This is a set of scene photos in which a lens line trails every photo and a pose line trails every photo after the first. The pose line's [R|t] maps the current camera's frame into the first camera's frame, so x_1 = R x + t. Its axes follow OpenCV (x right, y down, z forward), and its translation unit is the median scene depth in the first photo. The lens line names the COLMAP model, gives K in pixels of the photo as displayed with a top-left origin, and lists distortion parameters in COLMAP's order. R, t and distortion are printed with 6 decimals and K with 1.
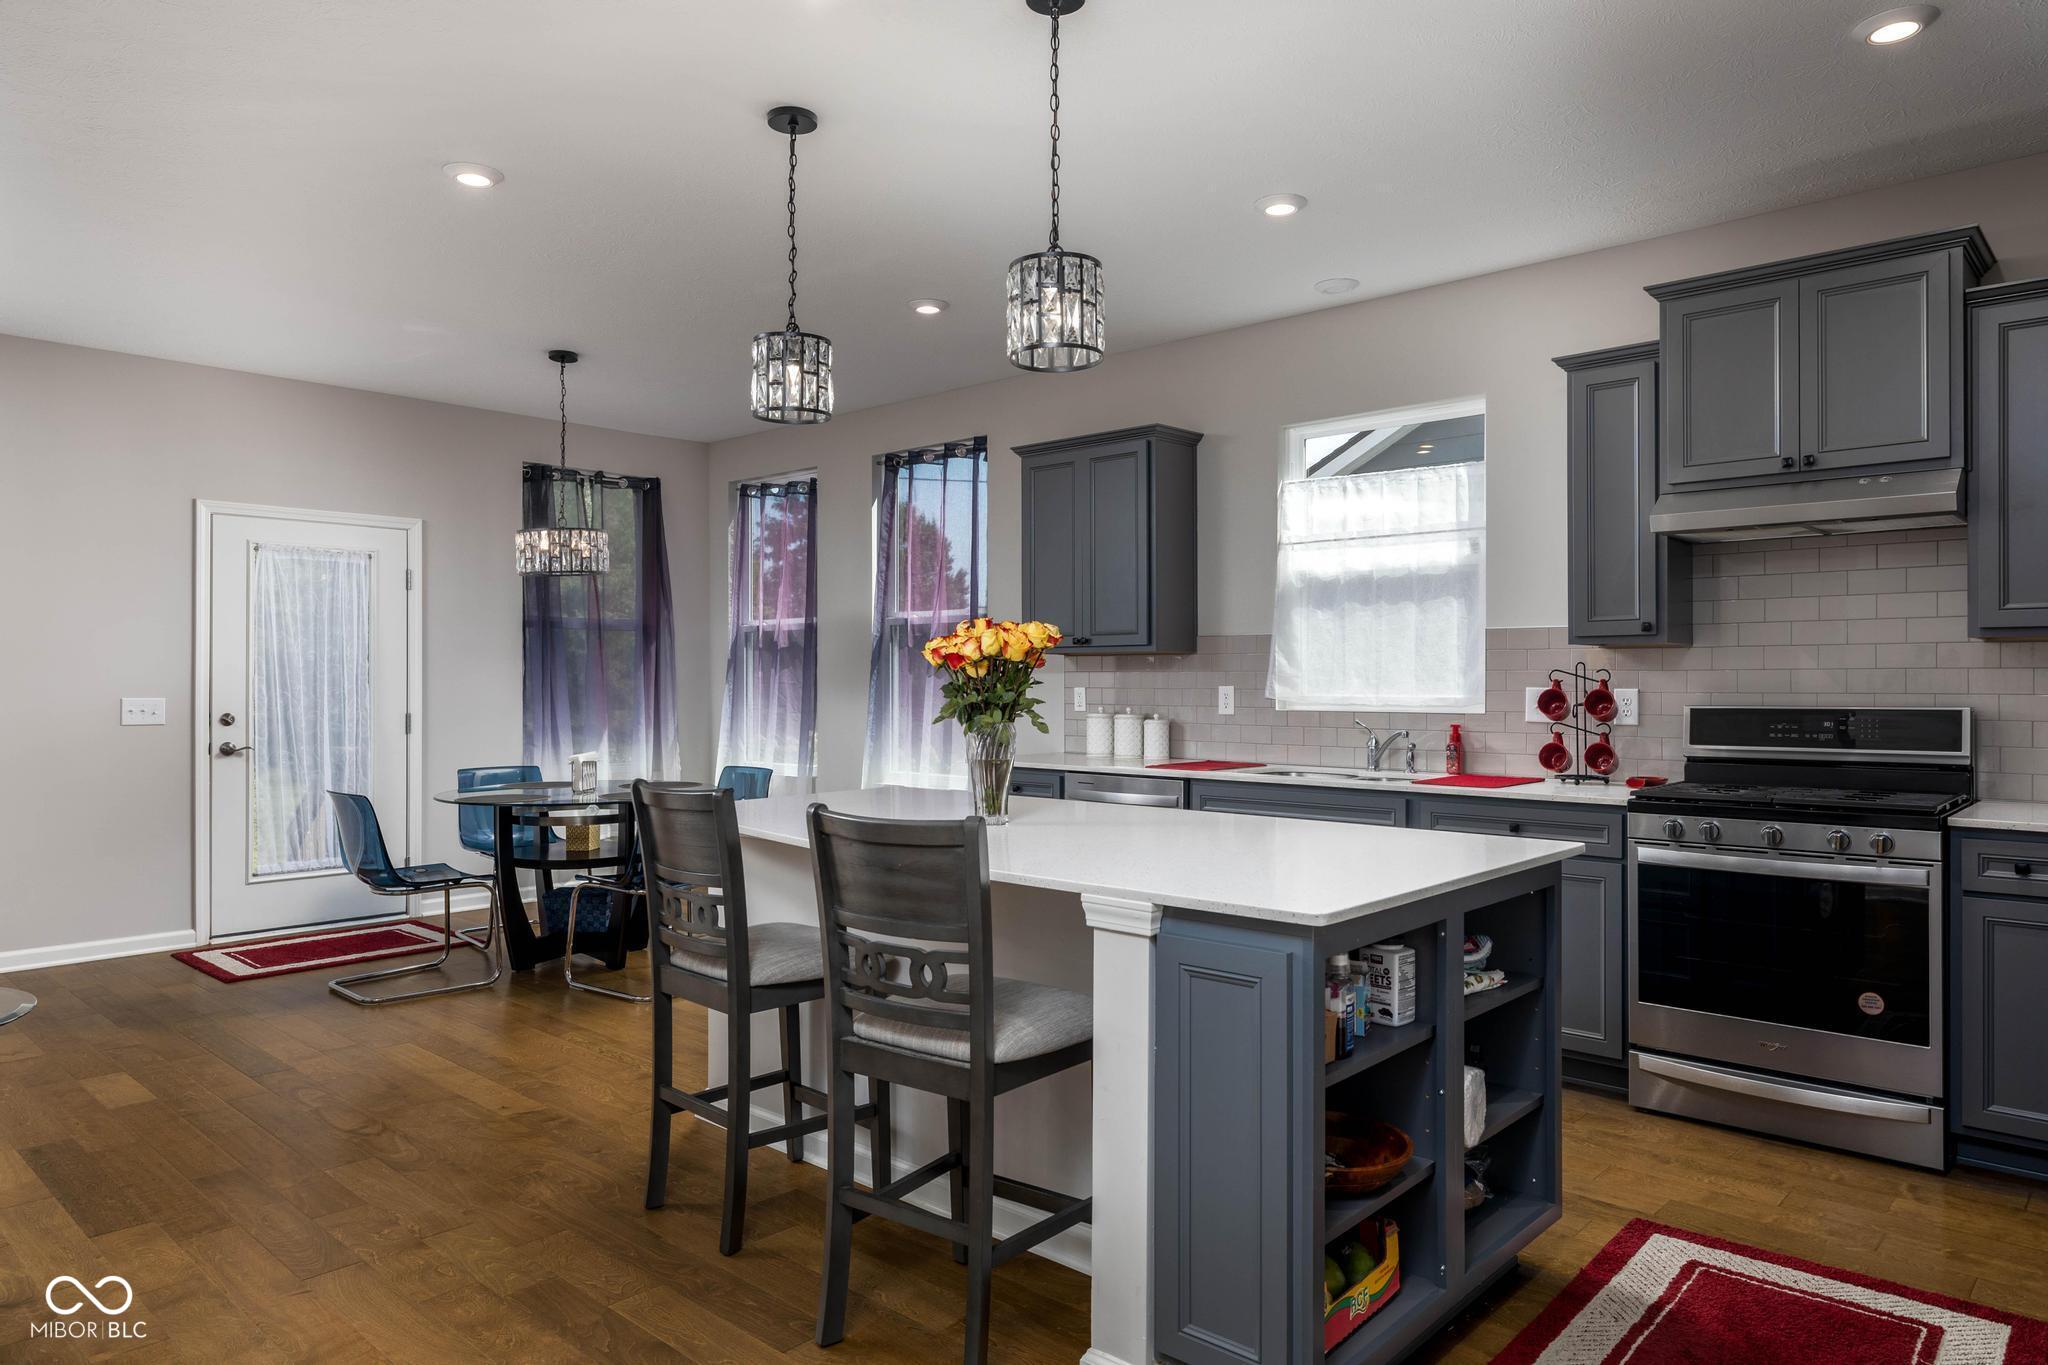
lens RADIAL K [[1273.5, 0, 1024.0], [0, 1273.5, 682.5], [0, 0, 1]] dist [0.003646, 0.001662]
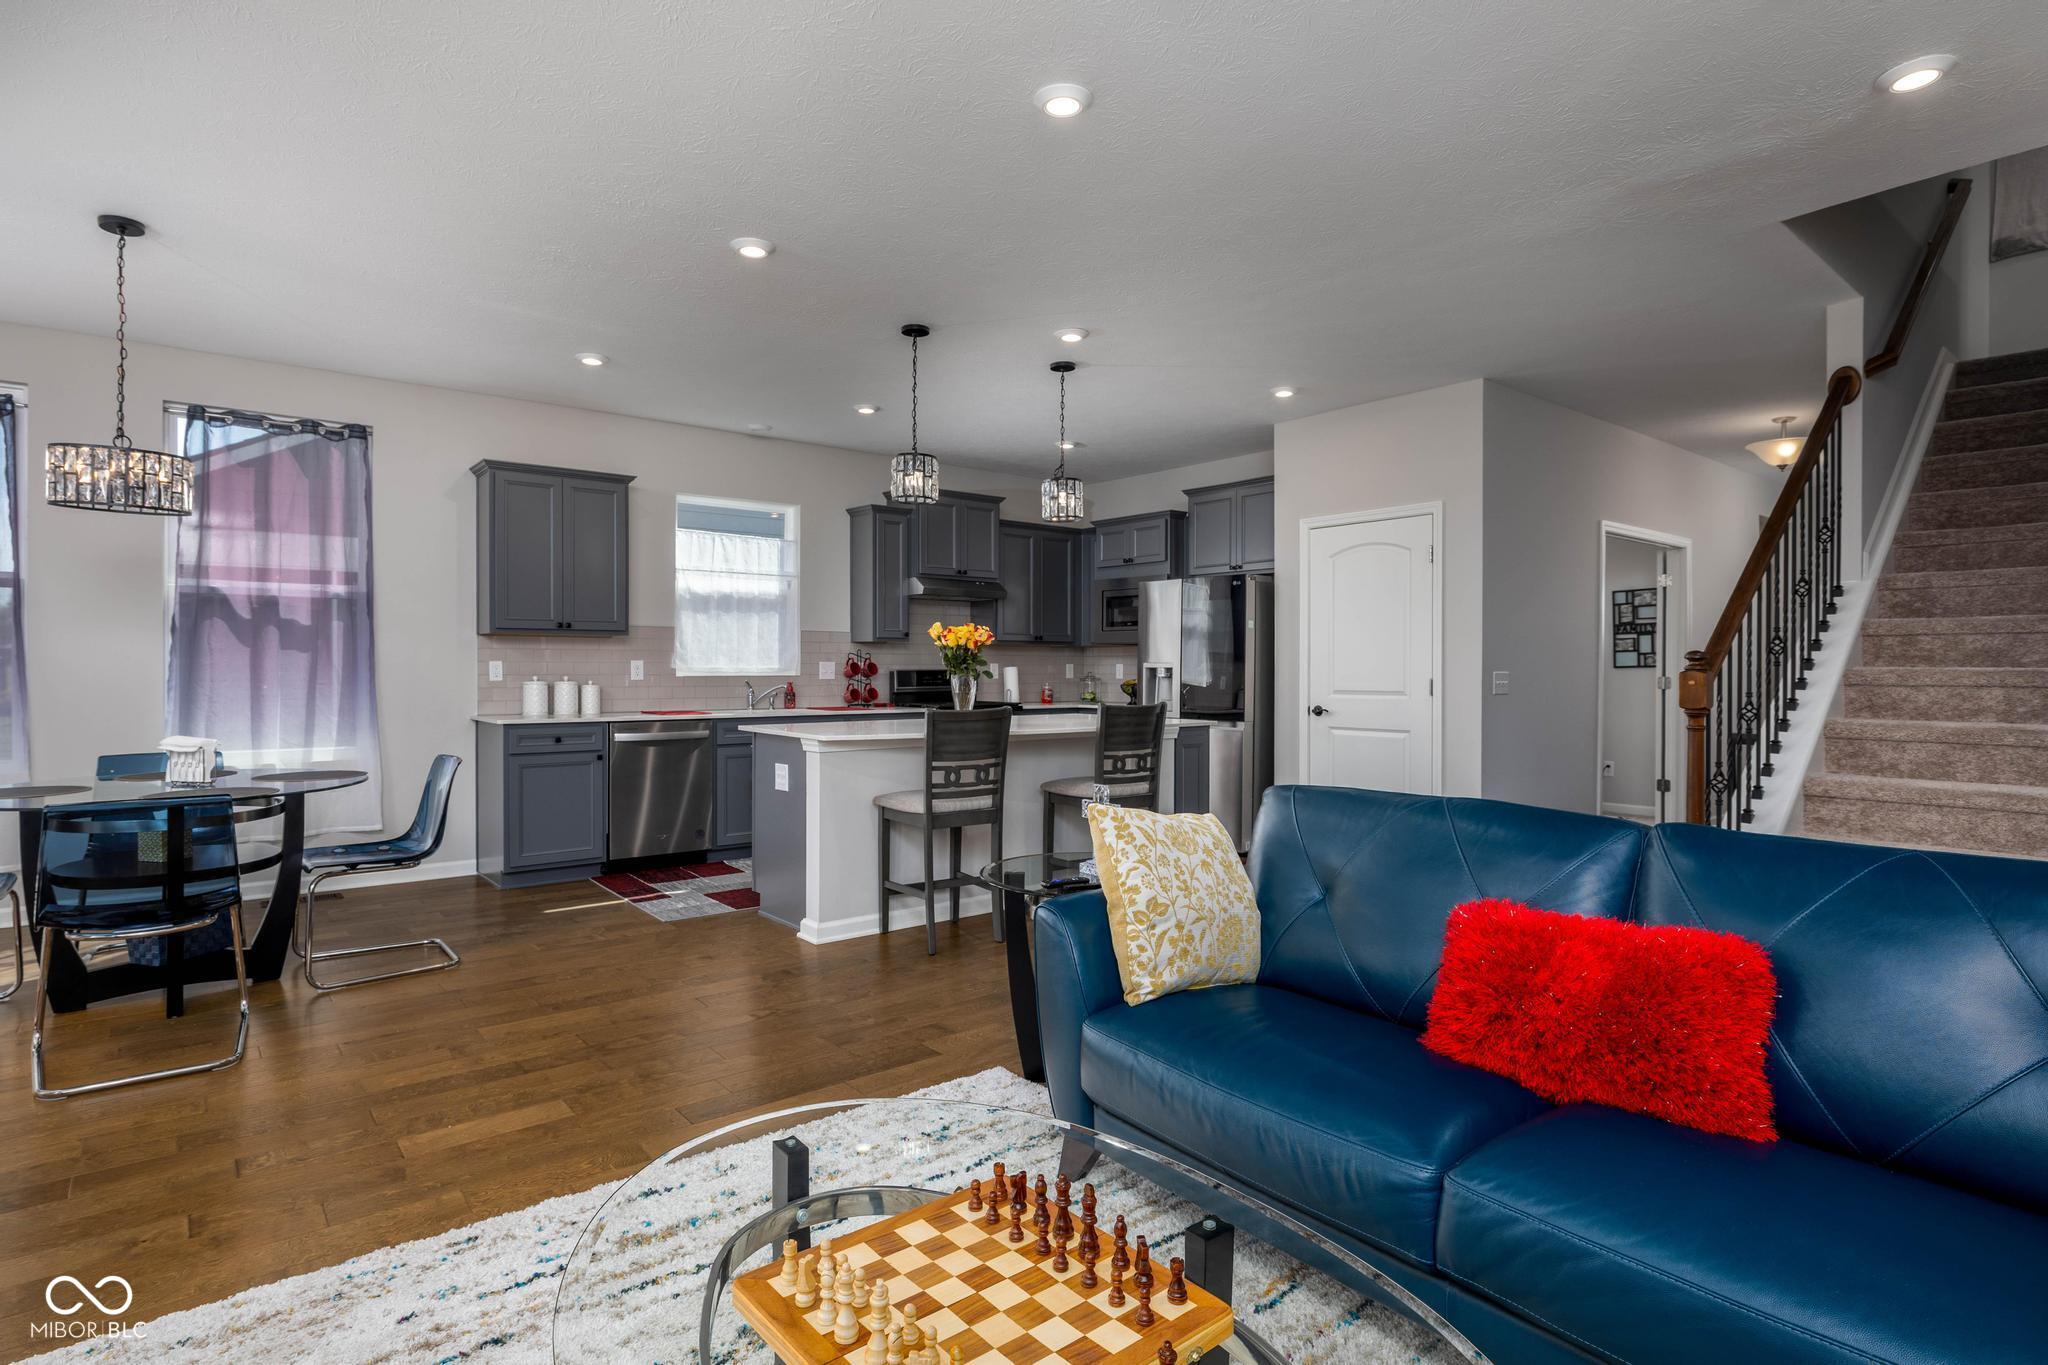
lens RADIAL K [[1037.9, 0, 1024.0], [0, 1037.9, 682.5], [0, 0, 1]] dist [0.003878, 0.000703]
pose [[0.139347, -0.014443, 0.990138, -1.000495], [-0.009727, 0.999825, 0.015953, 0.004996], [-0.990196, -0.011854, 0.139182, 0.410475]]
